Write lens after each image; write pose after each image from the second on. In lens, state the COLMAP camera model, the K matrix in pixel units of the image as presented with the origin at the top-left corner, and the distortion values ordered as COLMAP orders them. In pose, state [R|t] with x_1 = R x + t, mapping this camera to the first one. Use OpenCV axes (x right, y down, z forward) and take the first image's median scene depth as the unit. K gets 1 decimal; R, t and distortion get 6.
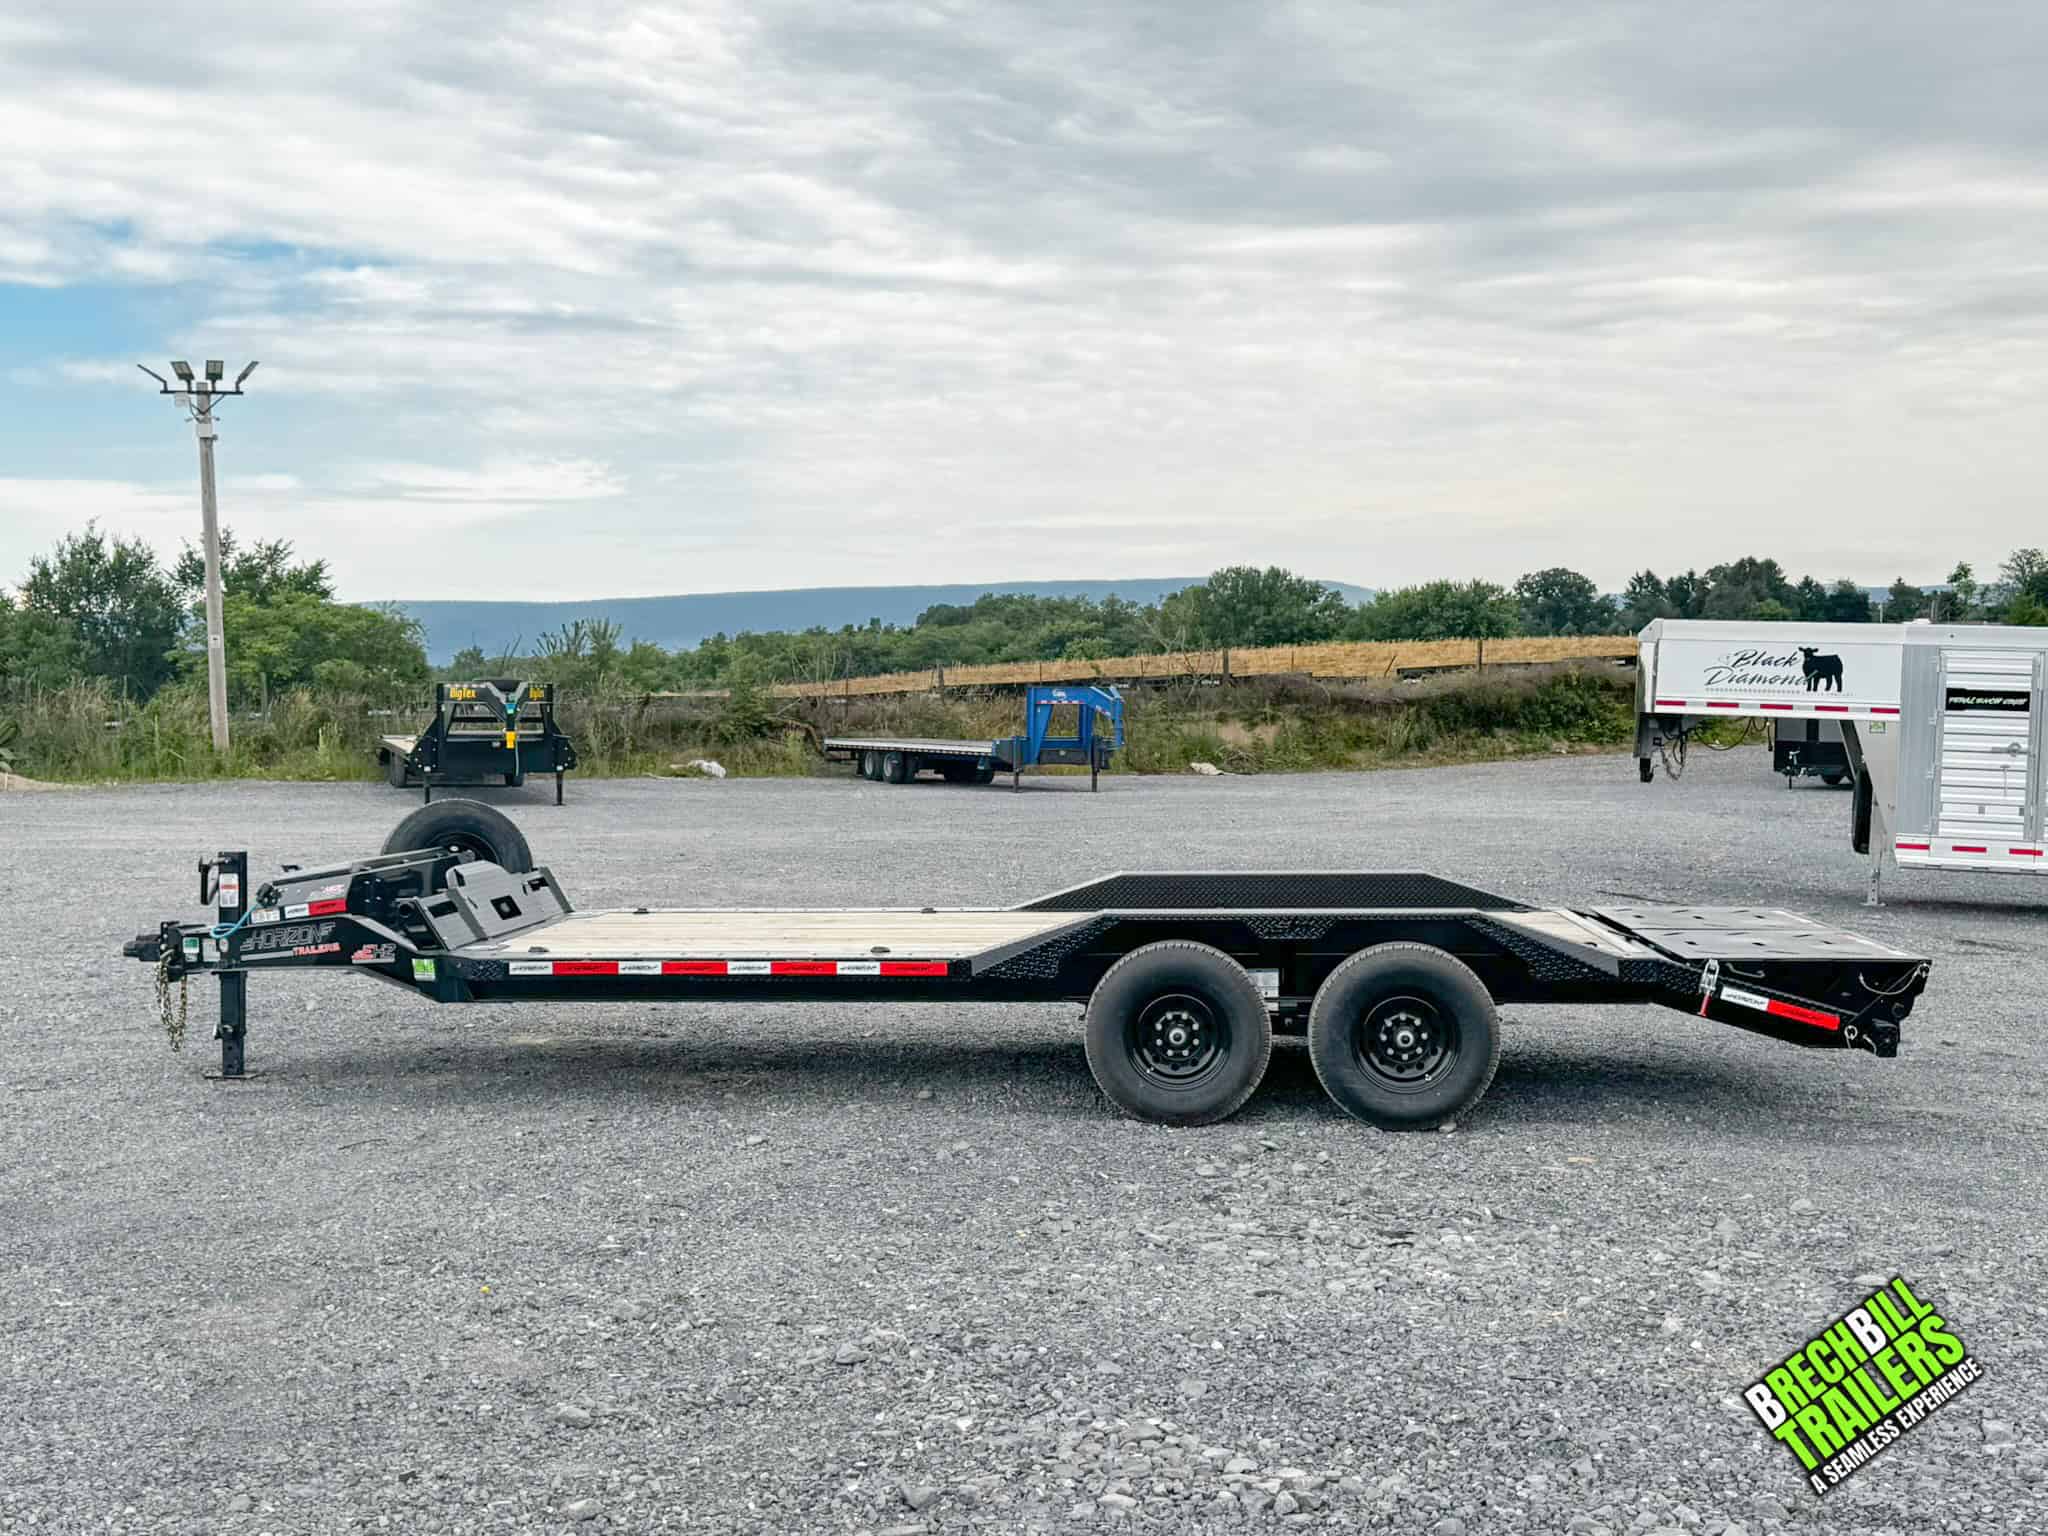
lens RADIAL K [[2374.7, 0, 1024.0], [0, 2374.7, 768.0], [0, 0, 1]] dist [0.200087, -0.464614]
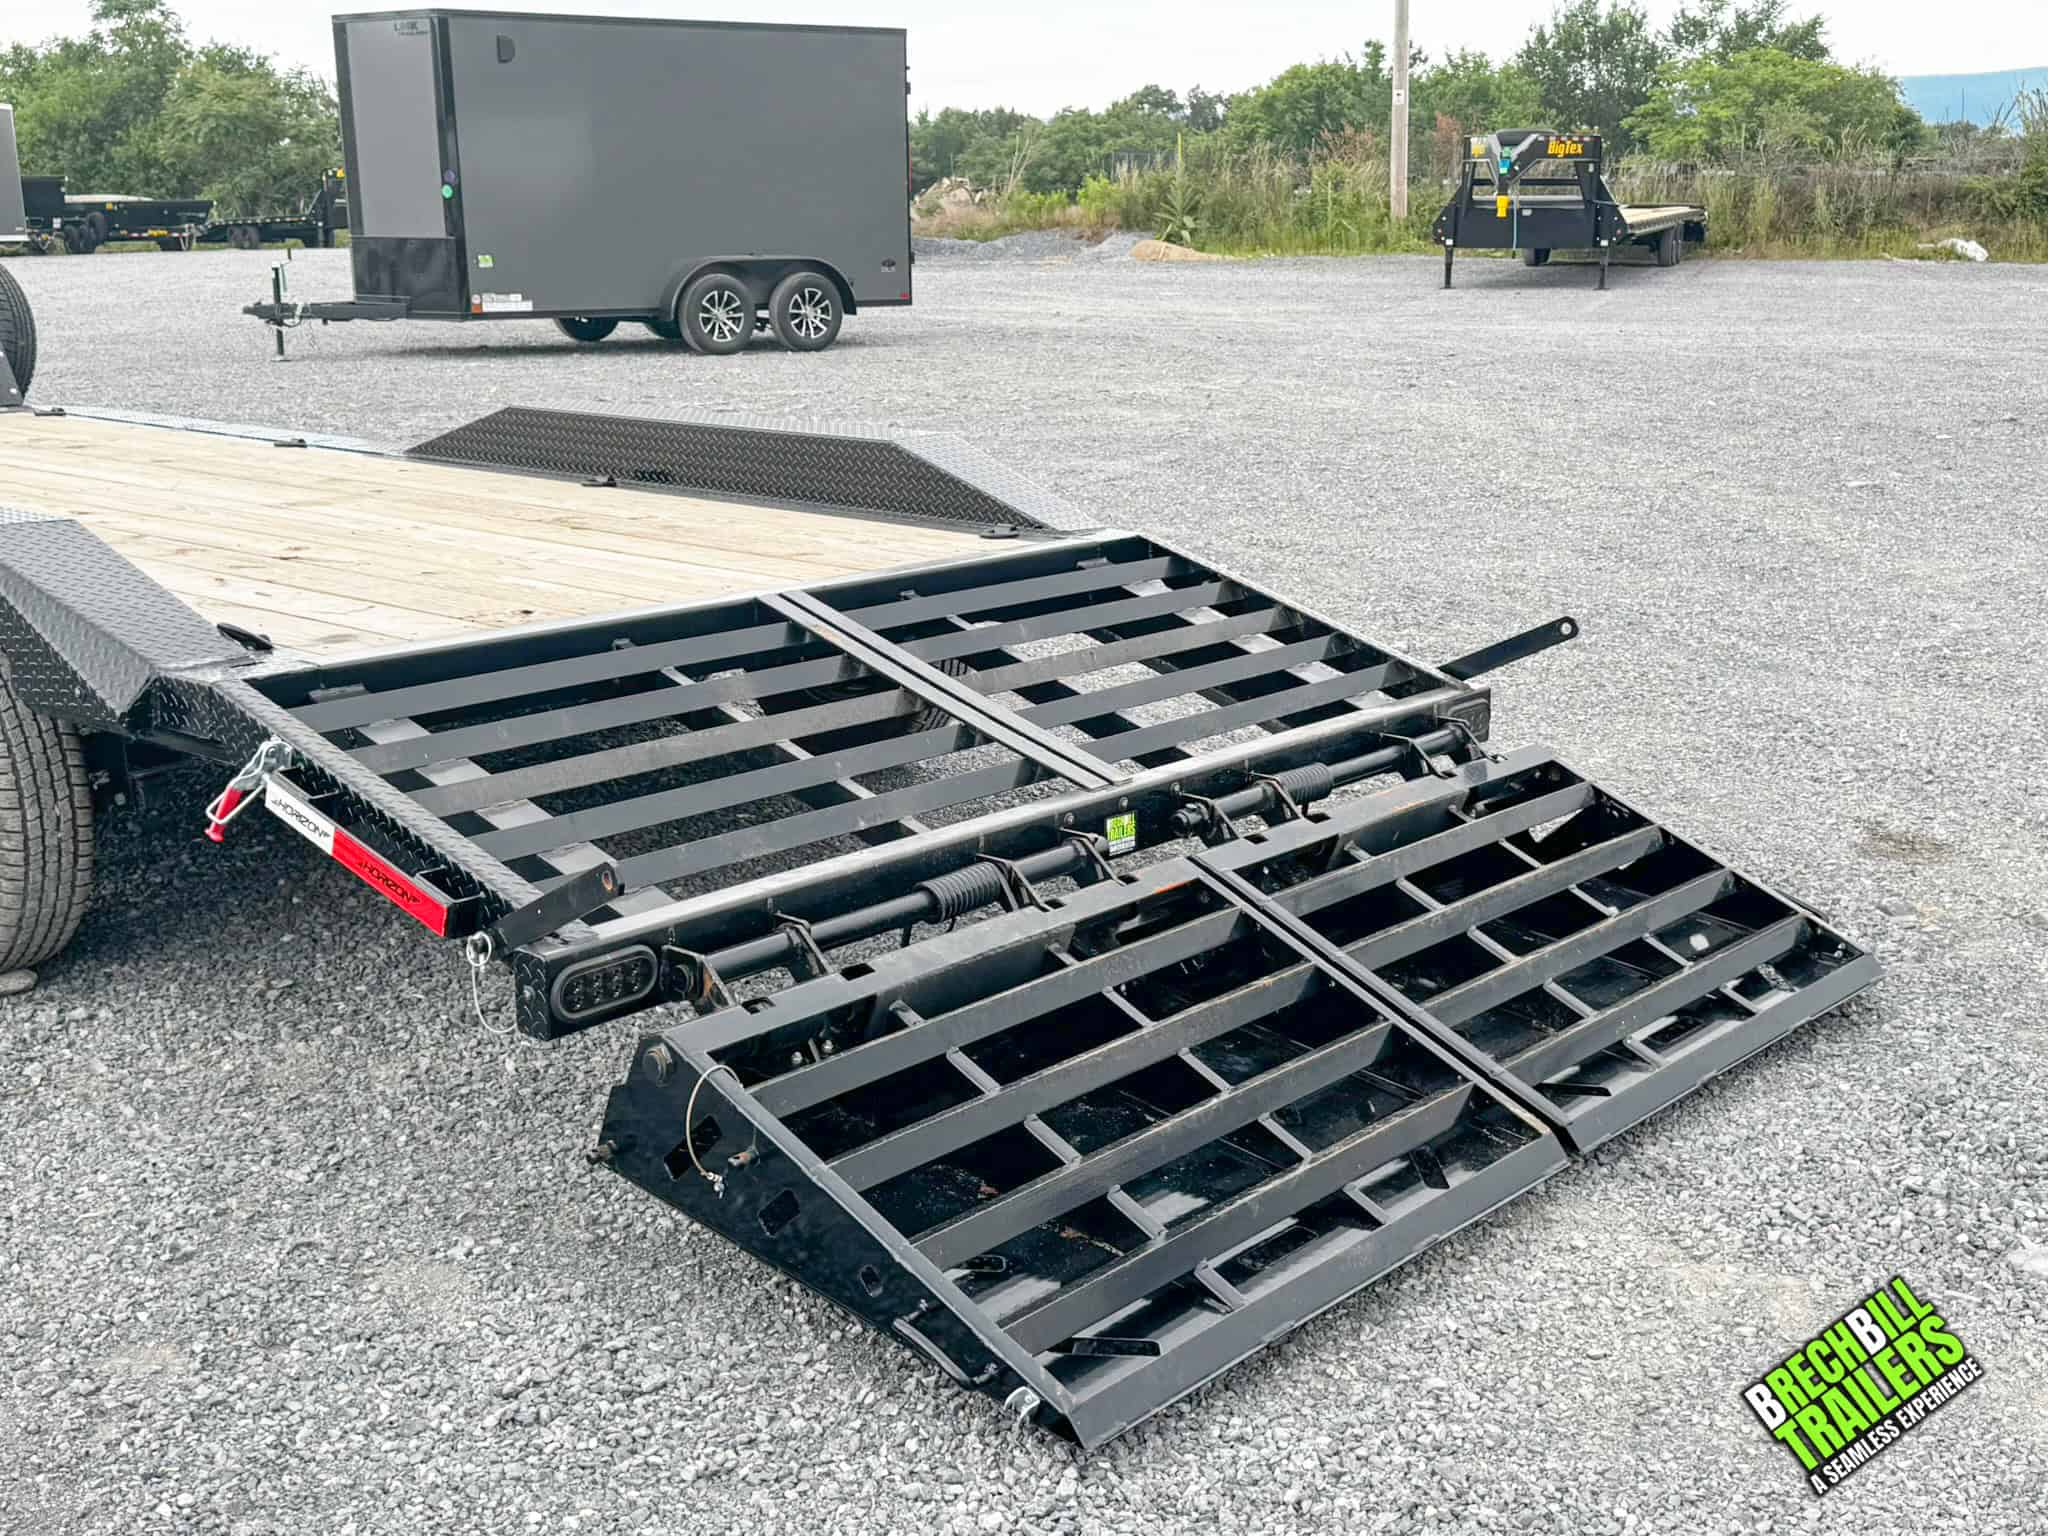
lens RADIAL K [[2374.7, 0, 1024.0], [0, 2374.7, 768.0], [0, 0, 1]] dist [0.200087, -0.464614]
pose [[0.799240, 0.148653, -0.582338, 0.113408], [-0.023273, 0.975857, 0.217166, 0.000496], [0.600561, -0.160015, 0.783404, 0.142971]]
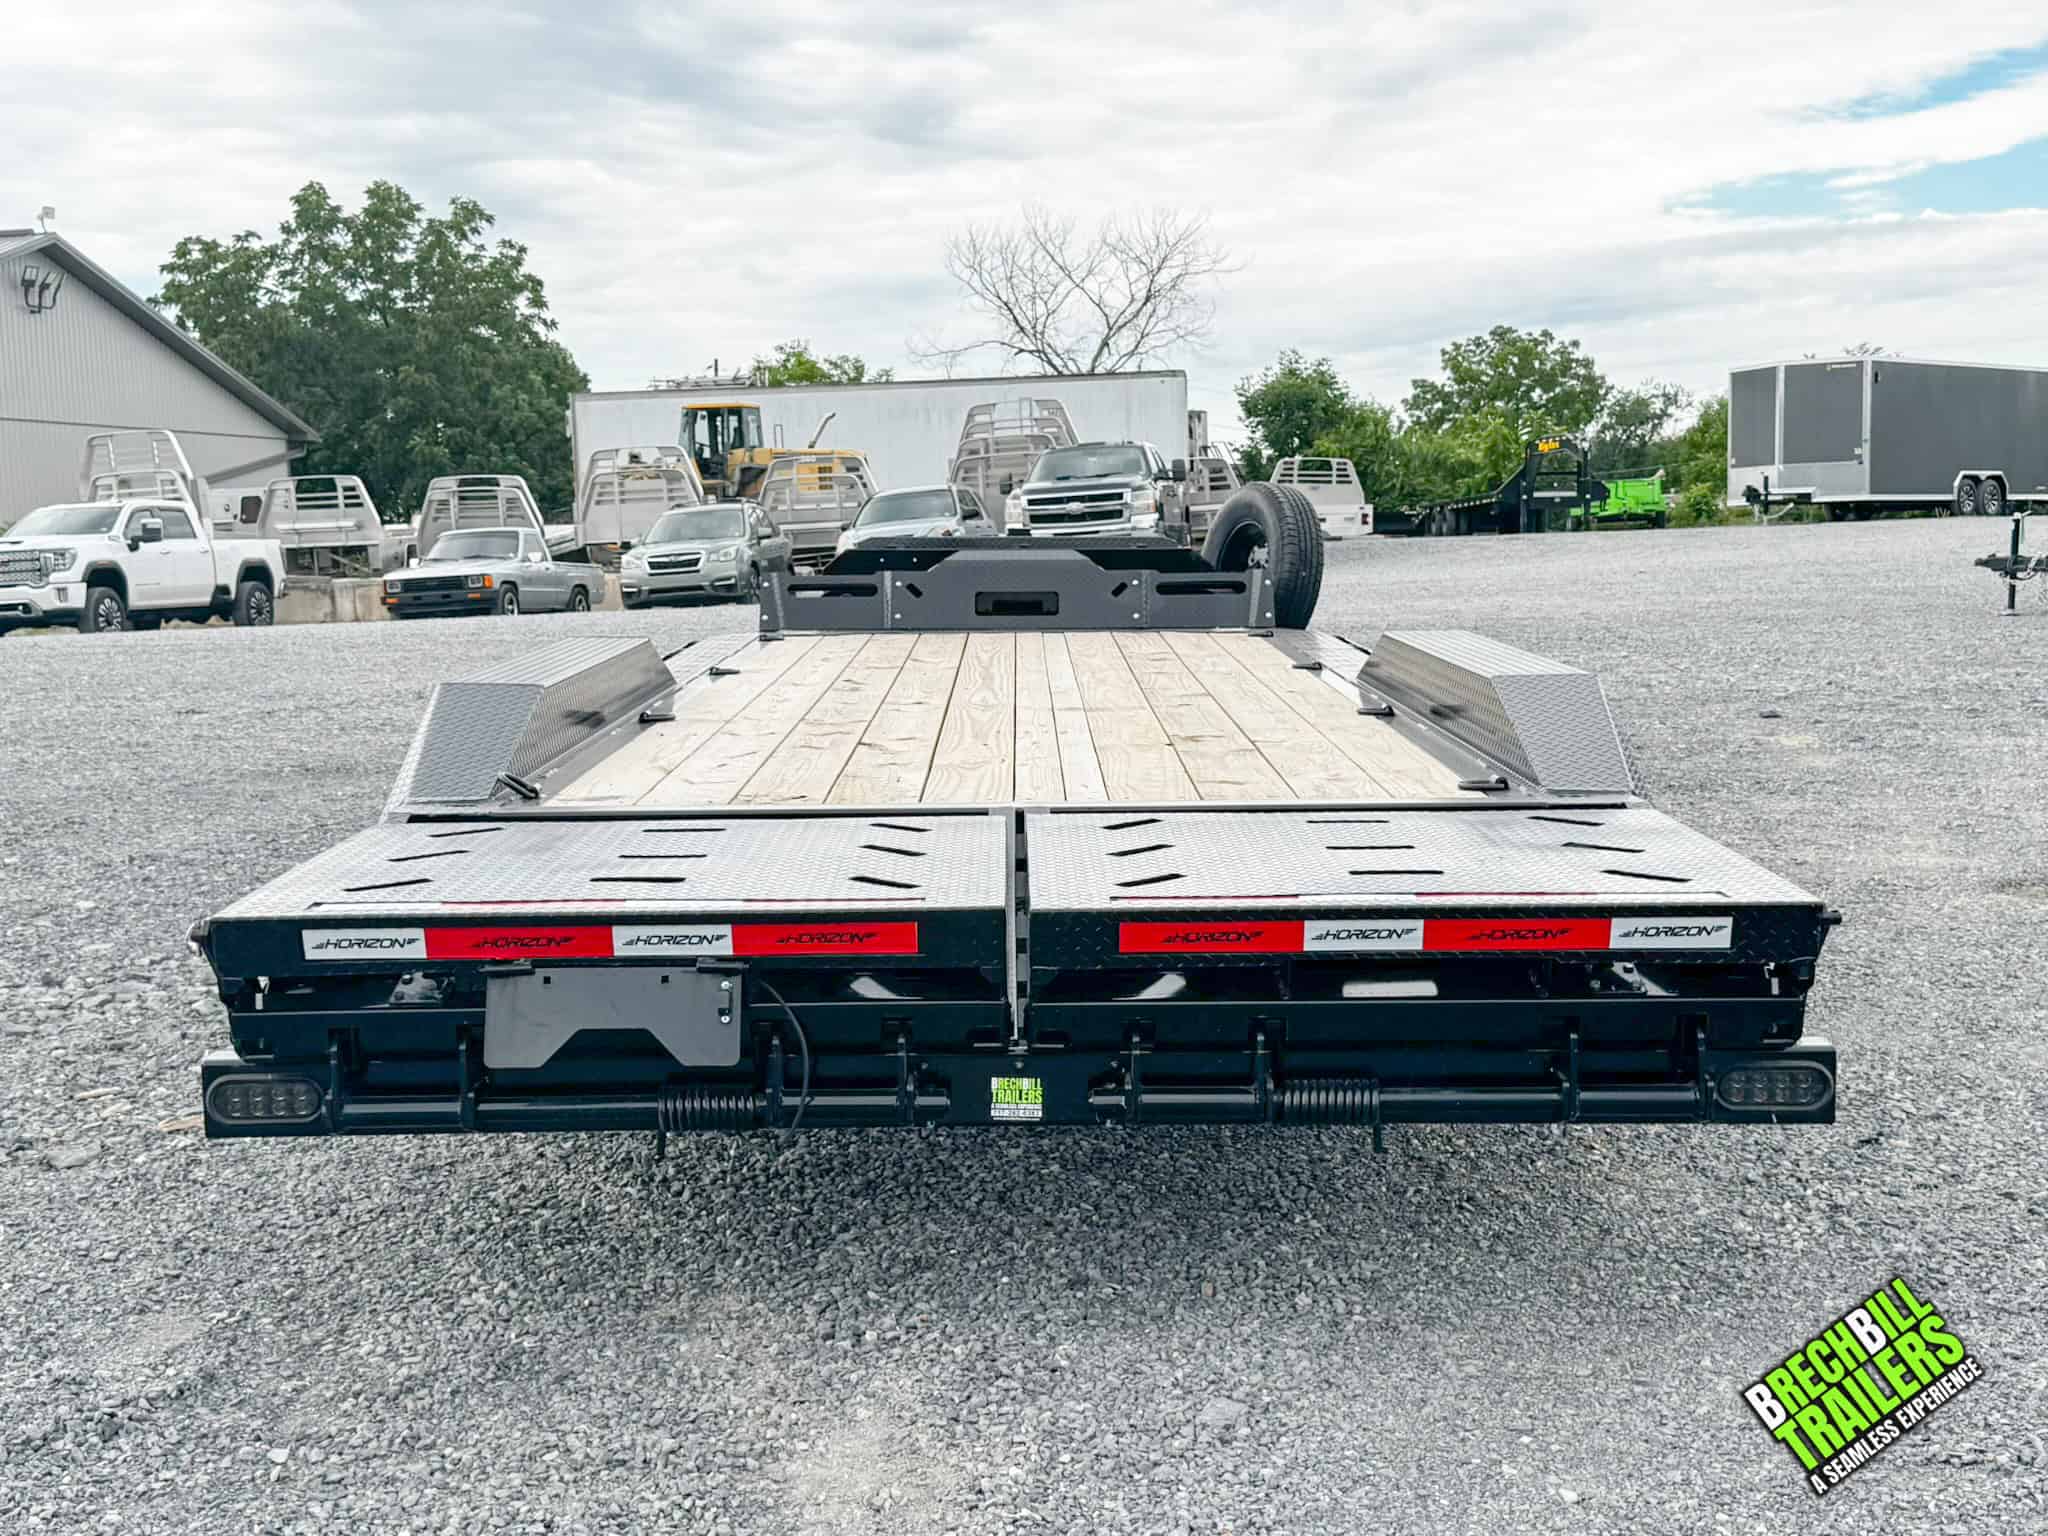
lens RADIAL K [[2387.4, 0, 1016.0], [0, 2387.4, 773.0], [0, 0, 1]] dist [0.207236, -0.500973]
pose [[0.079459, 0.134076, -0.987780, 0.139409], [-0.018322, 0.990942, 0.133031, 0.000962], [0.996670, 0.007528, 0.081196, 0.203301]]
